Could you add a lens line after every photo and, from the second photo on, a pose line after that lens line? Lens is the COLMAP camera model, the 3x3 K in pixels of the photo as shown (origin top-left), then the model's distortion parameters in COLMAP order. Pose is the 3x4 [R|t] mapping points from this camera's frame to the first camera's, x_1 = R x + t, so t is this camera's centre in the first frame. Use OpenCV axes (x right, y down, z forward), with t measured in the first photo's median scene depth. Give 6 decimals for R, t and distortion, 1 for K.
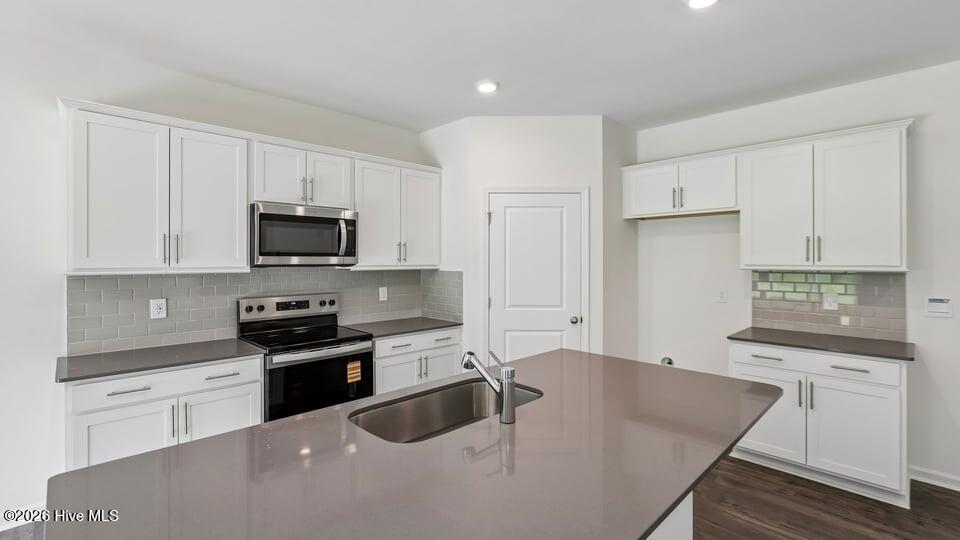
lens RADIAL K [[425.7, 0, 480.4], [0, 425.7, 261.5], [0, 0, 1]] dist [0.011648, -0.000164]
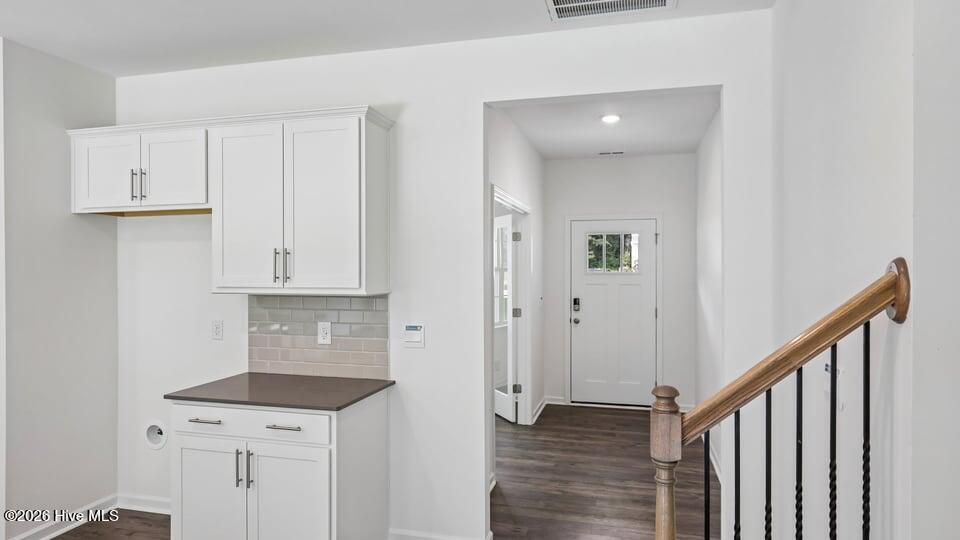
lens RADIAL K [[574.1, 0, 478.9], [0, 574.1, 272.3], [0, 0, 1]] dist [0.002967, 0.000568]
pose [[0.867226, -0.005361, 0.497886, 0.556150], [0.004403, 0.999986, 0.003098, -0.017890], [-0.497895, -0.000494, 0.867237, -0.027558]]
